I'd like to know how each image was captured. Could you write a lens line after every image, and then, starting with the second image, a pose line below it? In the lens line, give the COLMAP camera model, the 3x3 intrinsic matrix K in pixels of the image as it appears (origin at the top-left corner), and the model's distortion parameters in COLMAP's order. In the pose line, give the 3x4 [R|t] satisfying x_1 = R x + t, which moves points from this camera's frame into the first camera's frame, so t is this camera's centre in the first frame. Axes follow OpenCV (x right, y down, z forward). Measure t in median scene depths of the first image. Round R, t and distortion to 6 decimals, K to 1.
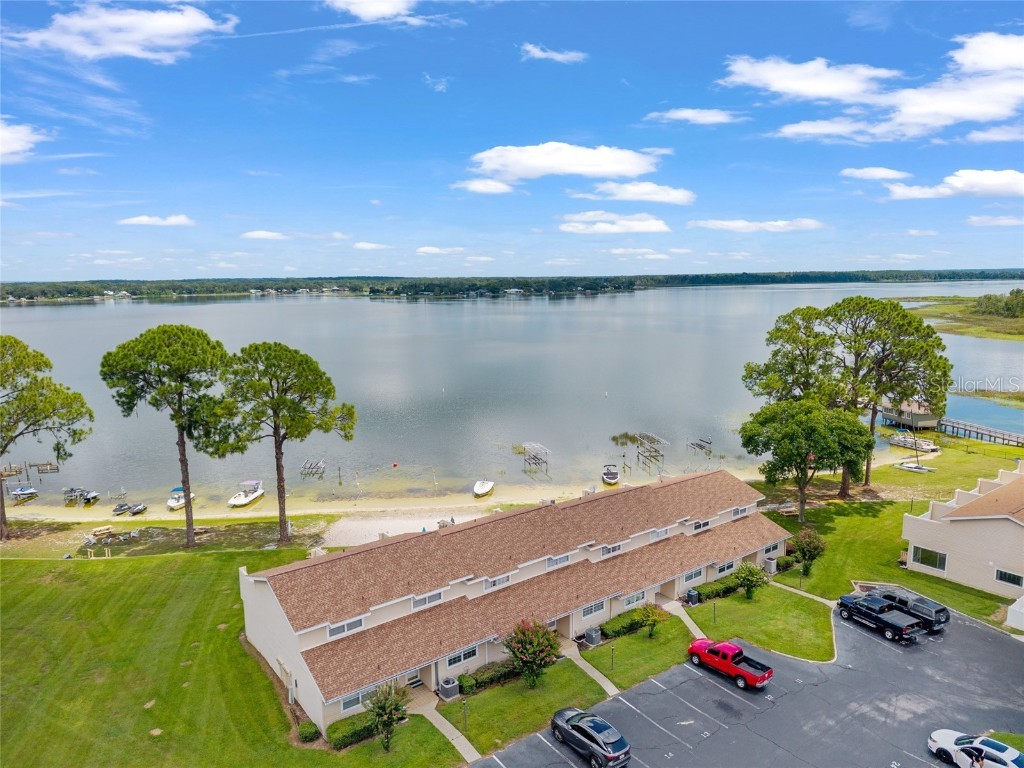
lens RADIAL K [[674.4, 0, 499.6], [0, 674.4, 383.3], [0, 0, 1]] dist [0.009500, -0.000138]
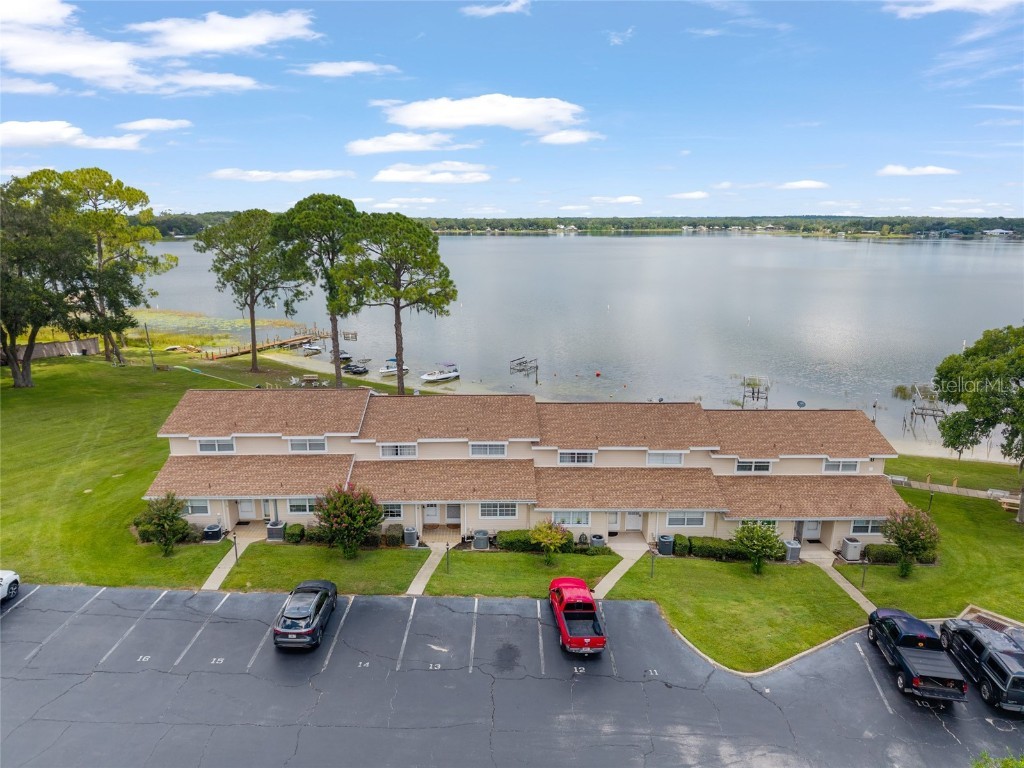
lens RADIAL K [[669.5, 0, 512.0], [0, 669.5, 384.0], [0, 0, 1]] dist [0.061464, -0.076903]
pose [[0.817512, 0.149763, -0.556098, 0.534065], [-0.100875, 0.987905, 0.117759, 0.073277], [0.567008, -0.040174, 0.822732, 0.306900]]
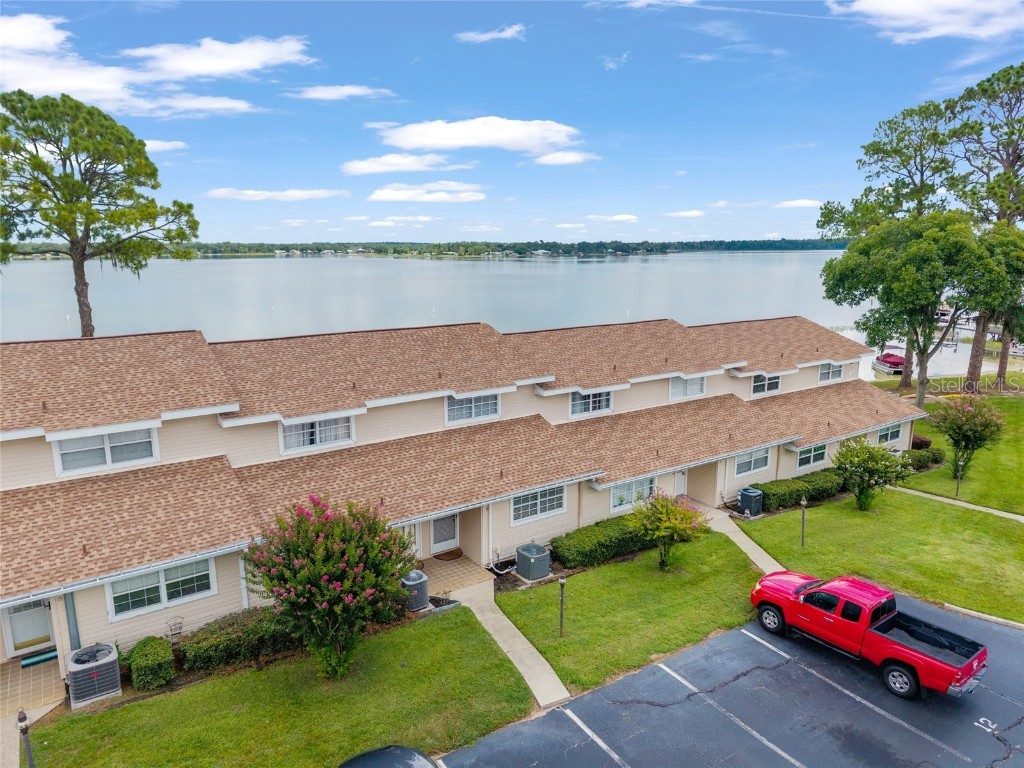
lens RADIAL K [[674.4, 0, 499.6], [0, 674.4, 383.3], [0, 0, 1]] dist [0.009500, -0.000138]
pose [[0.998961, 0.015914, -0.042702, 0.118310], [-0.014029, 0.998929, 0.044080, 0.209813], [0.043358, -0.043435, 0.998115, 0.494278]]
